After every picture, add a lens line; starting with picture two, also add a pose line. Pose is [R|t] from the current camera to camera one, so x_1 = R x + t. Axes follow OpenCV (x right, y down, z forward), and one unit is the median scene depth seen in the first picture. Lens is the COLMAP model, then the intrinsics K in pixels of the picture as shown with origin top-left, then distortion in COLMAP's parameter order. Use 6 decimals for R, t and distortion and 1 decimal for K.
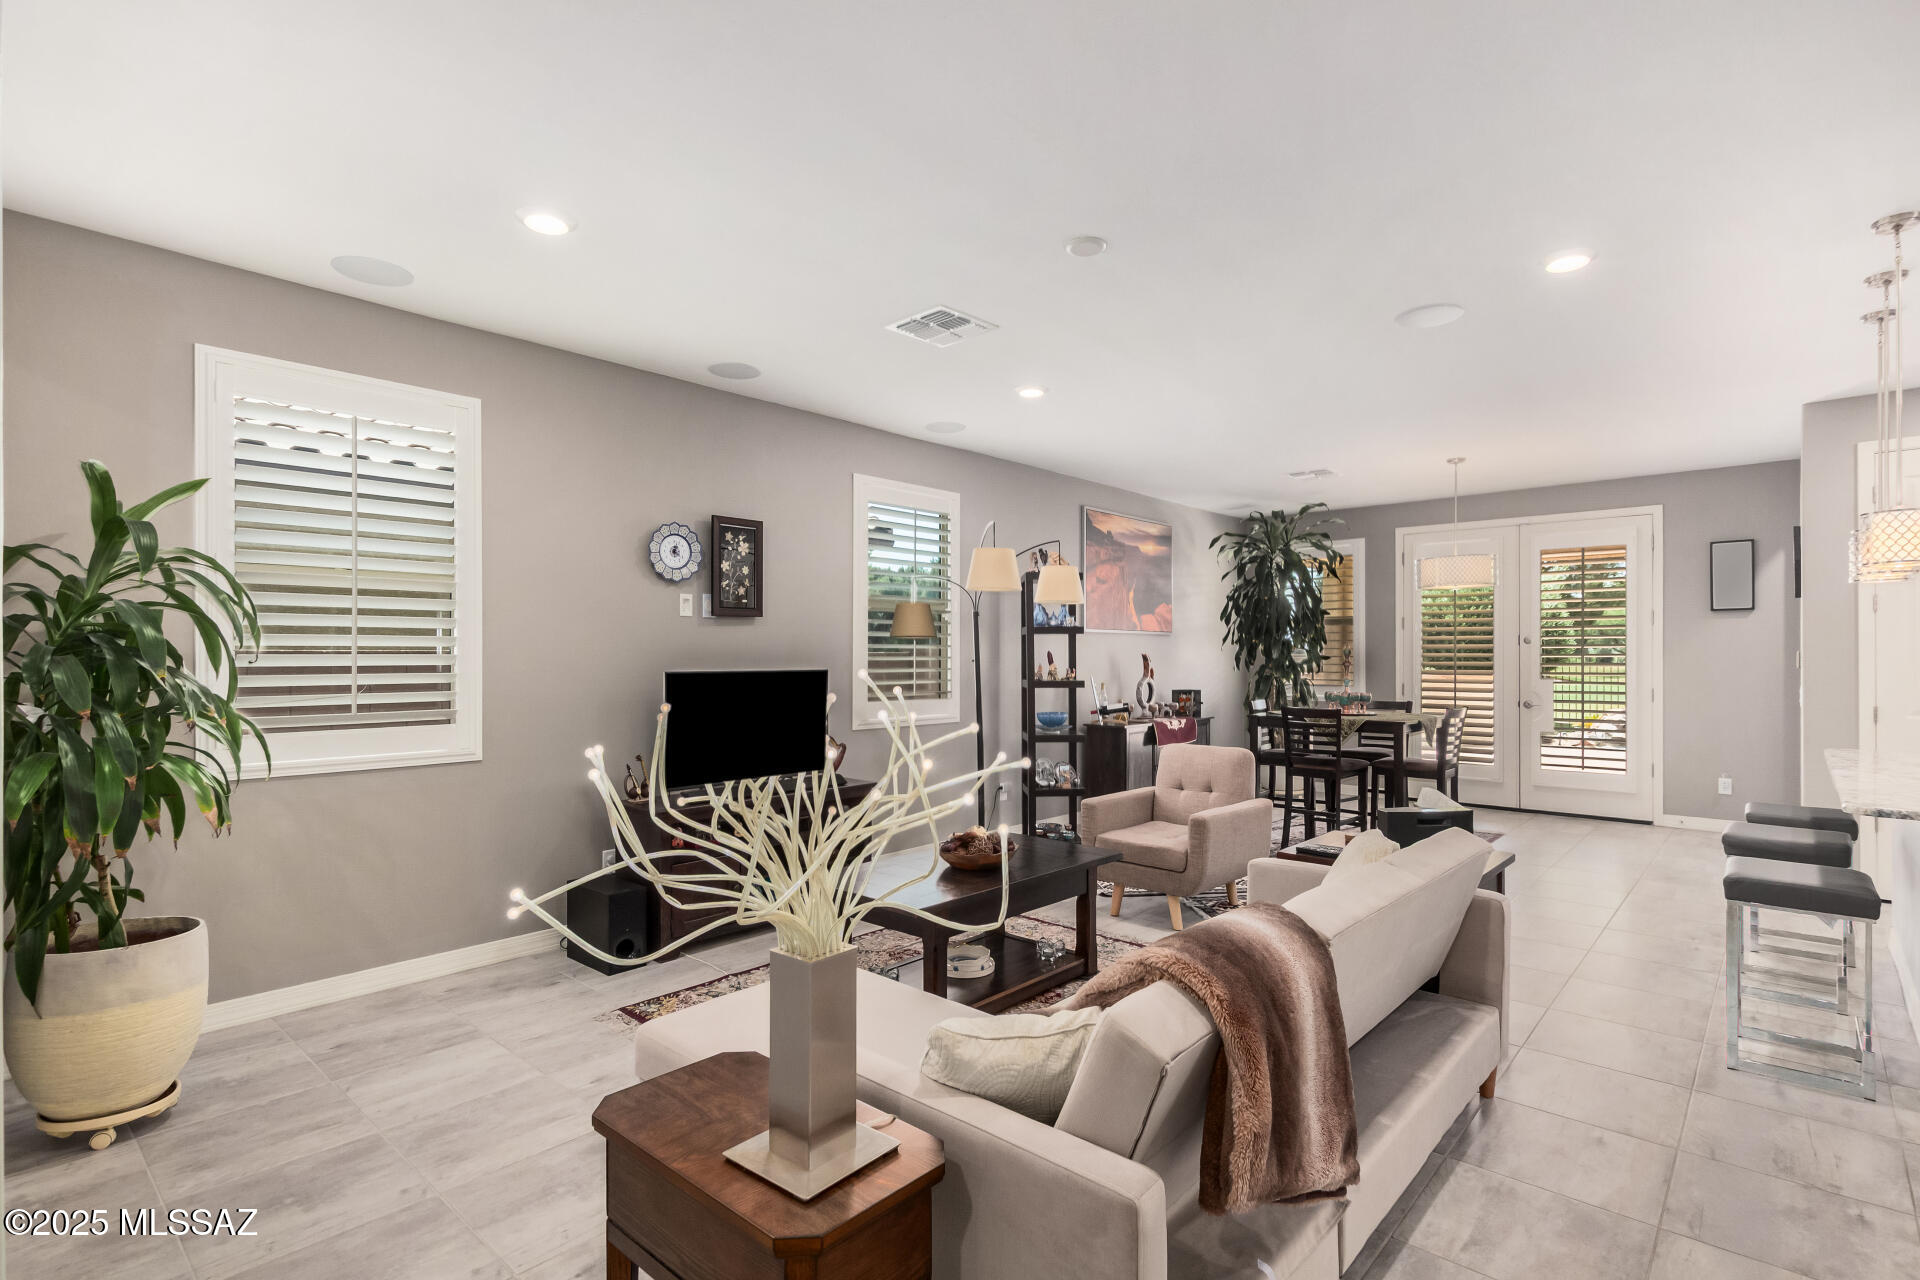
lens RADIAL K [[940.5, 0, 975.8], [0, 940.5, 651.8], [0, 0, 1]] dist [0.024111, 0.000396]
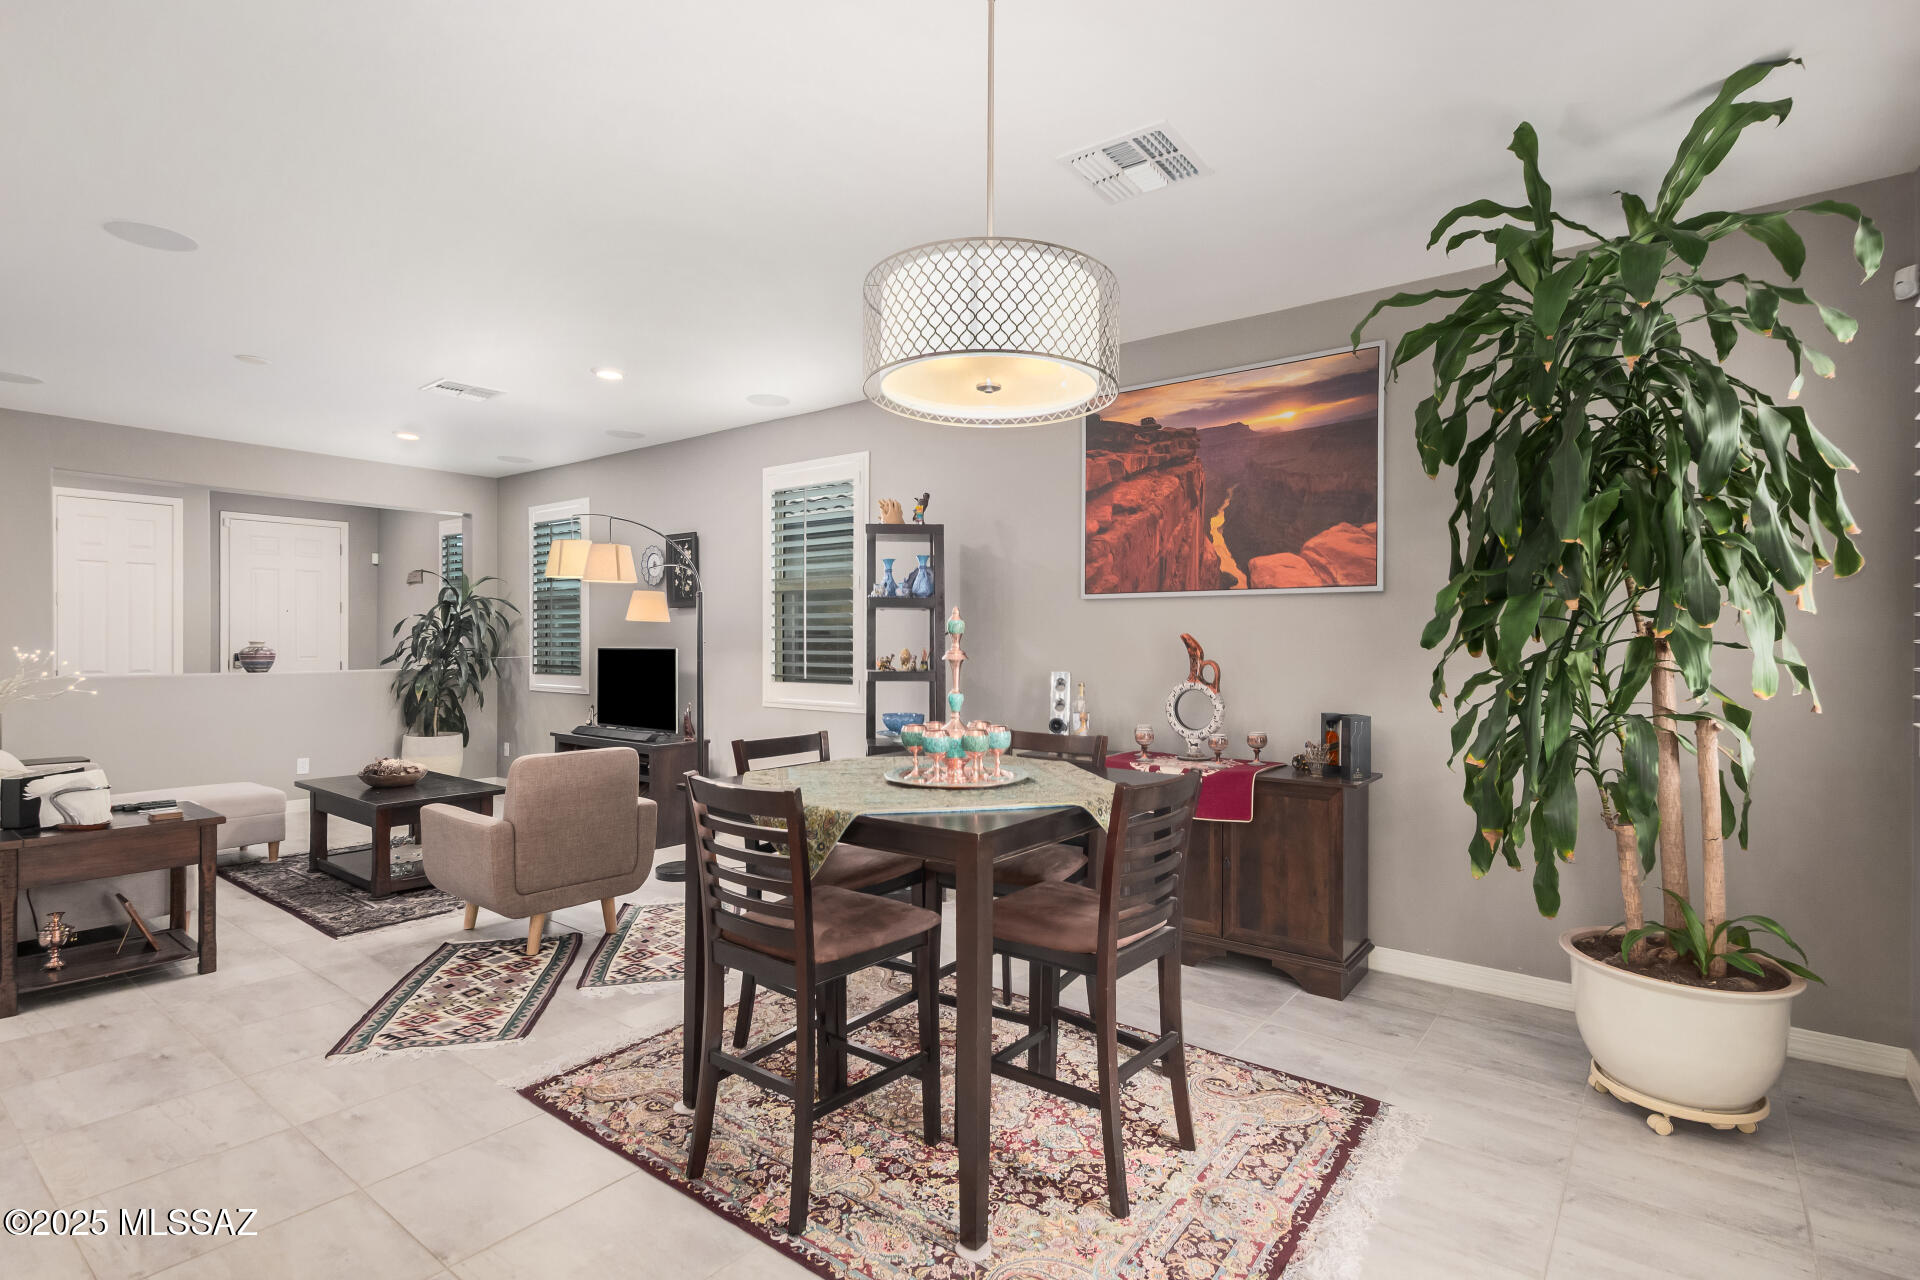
lens RADIAL K [[940.5, 0, 955.9], [0, 940.5, 629.5], [0, 0, 1]] dist [0.024111, 0.000396]
pose [[0.039559, -0.008274, -0.999183, 0.872614], [0.001834, 0.999965, -0.008208, 0.004184], [0.999216, -0.001508, 0.039573, 1.069858]]
